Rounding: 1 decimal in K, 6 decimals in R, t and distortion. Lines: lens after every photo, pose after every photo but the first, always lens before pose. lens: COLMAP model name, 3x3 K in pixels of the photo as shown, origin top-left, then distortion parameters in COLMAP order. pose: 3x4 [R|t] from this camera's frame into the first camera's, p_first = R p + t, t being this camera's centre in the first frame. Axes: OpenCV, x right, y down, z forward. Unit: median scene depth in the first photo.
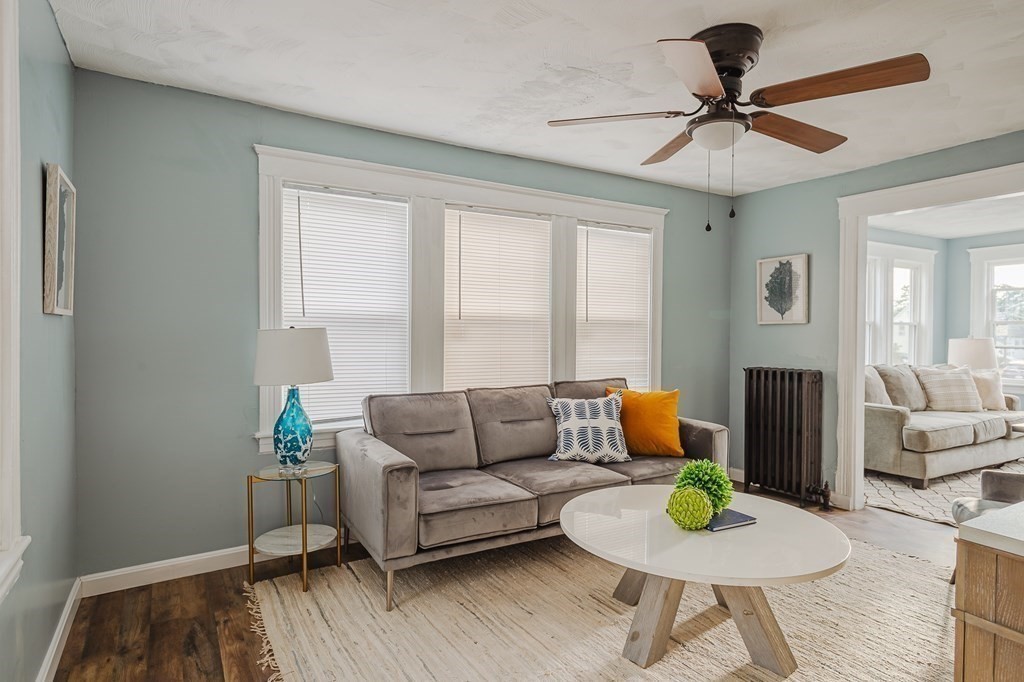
lens RADIAL K [[579.1, 0, 512.0], [0, 579.1, 341.0], [0, 0, 1]] dist [-0.003439, -0.000644]
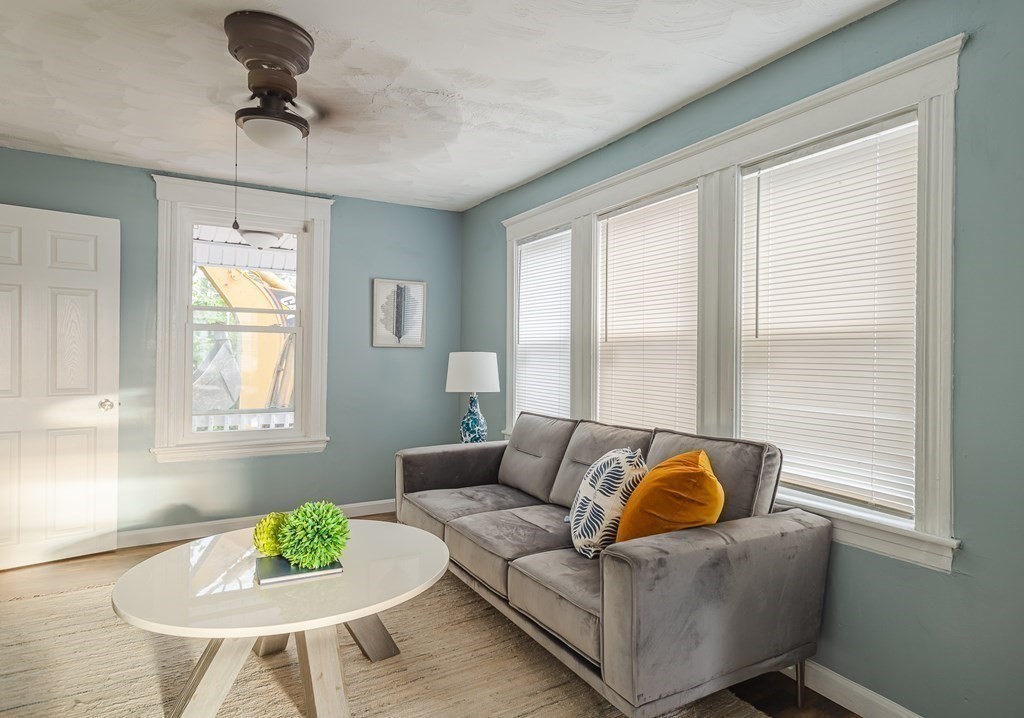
lens RADIAL K [[598.3, 0, 548.5], [0, 598.3, 355.6], [0, 0, 1]] dist [0.001790, 0.000900]
pose [[-0.002525, 0.004295, -0.999988, 0.972945], [-0.016975, 0.999847, 0.004337, -0.022394], [0.999853, 0.016986, -0.002452, 1.085468]]
